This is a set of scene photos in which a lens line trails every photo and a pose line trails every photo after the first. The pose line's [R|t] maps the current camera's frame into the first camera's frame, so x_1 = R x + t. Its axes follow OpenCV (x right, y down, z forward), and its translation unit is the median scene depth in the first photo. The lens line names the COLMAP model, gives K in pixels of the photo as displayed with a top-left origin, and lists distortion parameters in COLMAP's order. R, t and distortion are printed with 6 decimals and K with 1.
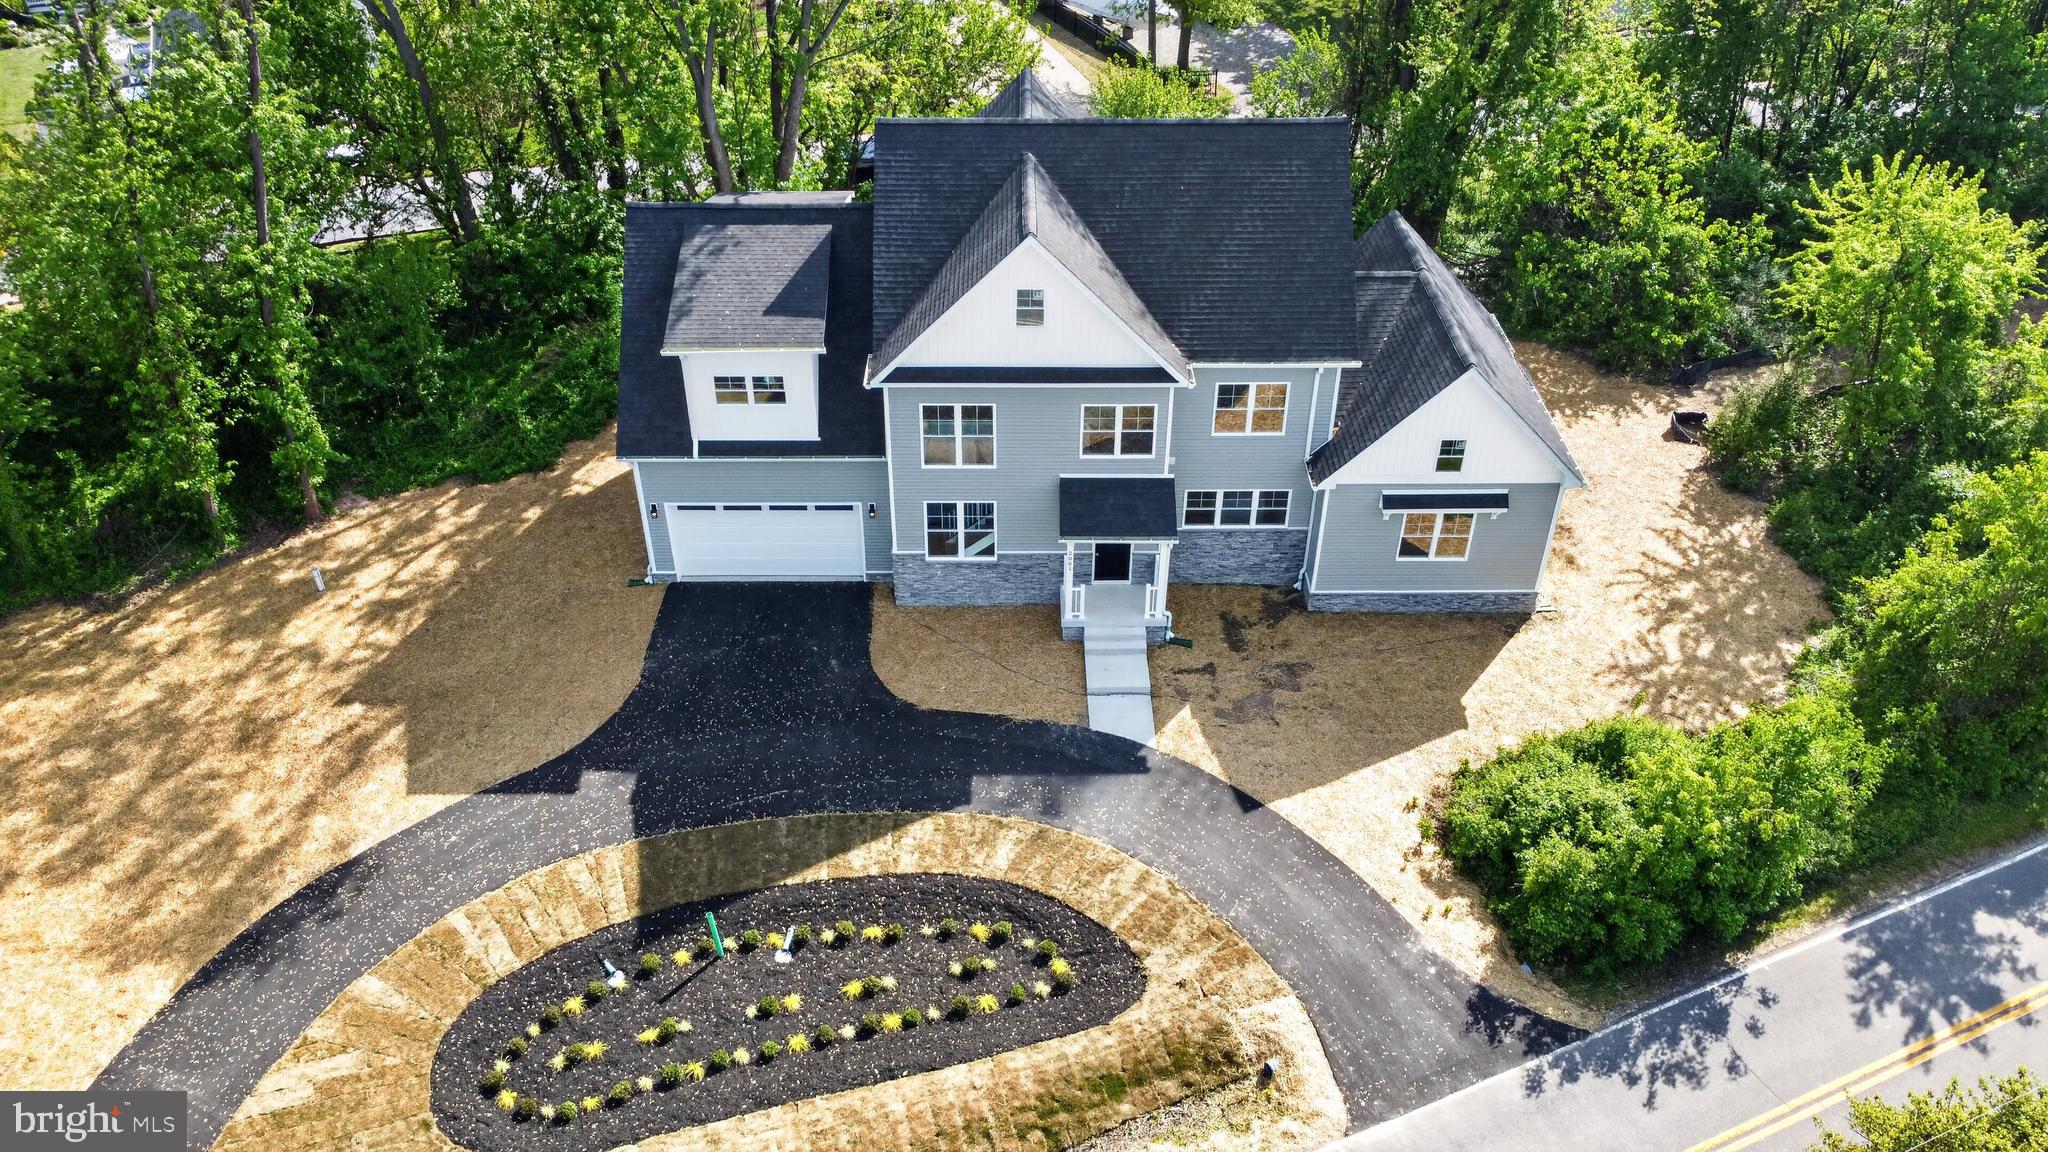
lens RADIAL K [[1536.2, 0, 1009.1], [0, 1536.2, 583.3], [0, 0, 1]] dist [-0.044702, 0.018622]
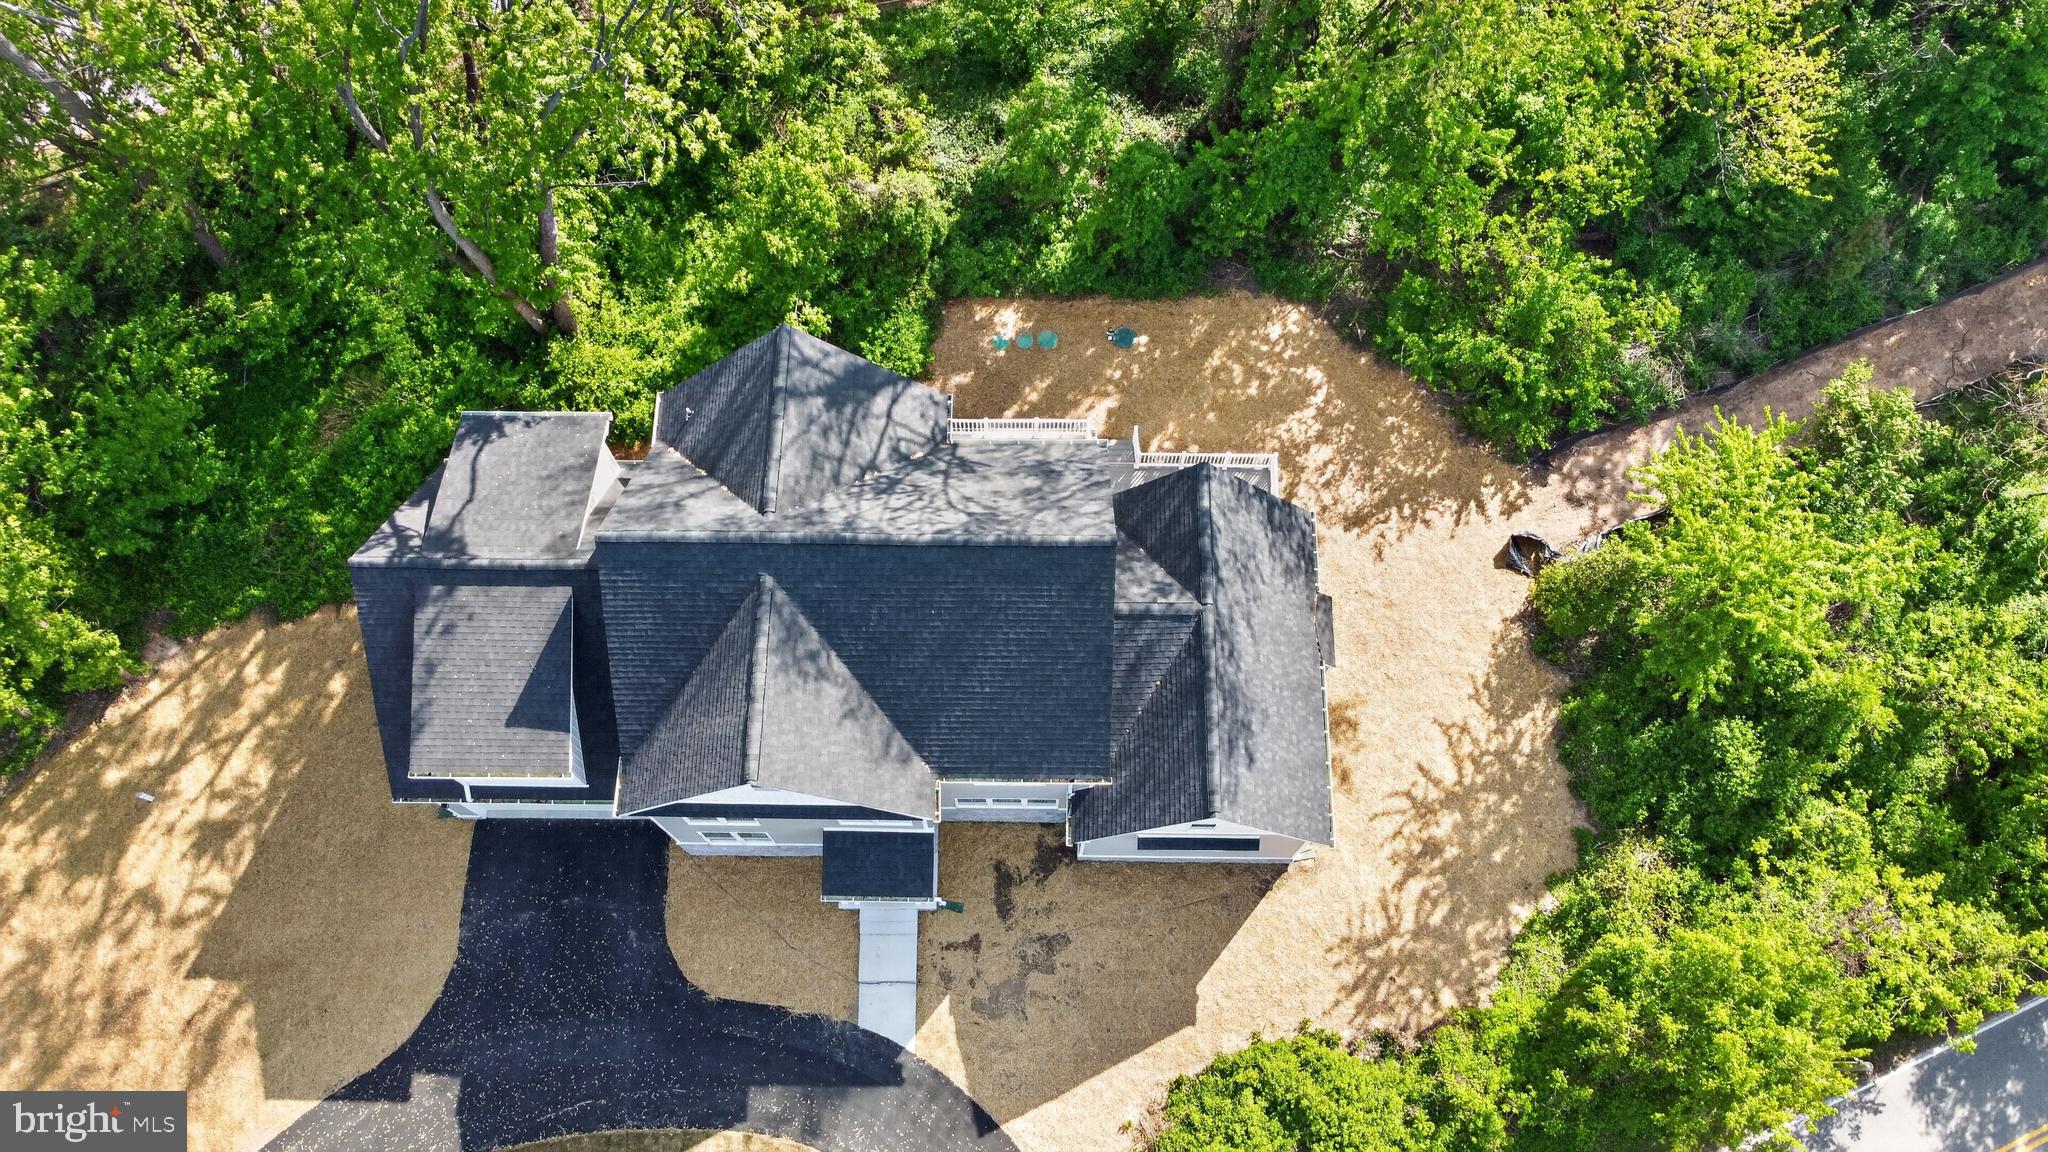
lens RADIAL K [[1536.2, 0, 1042.7], [0, 1536.2, 574.6], [0, 0, 1]] dist [-0.044702, 0.018622]
pose [[0.999856, 0.013159, 0.010710, 0.164391], [-0.016853, 0.843199, 0.537338, -0.756912], [-0.001960, -0.537441, 0.843299, 0.218979]]
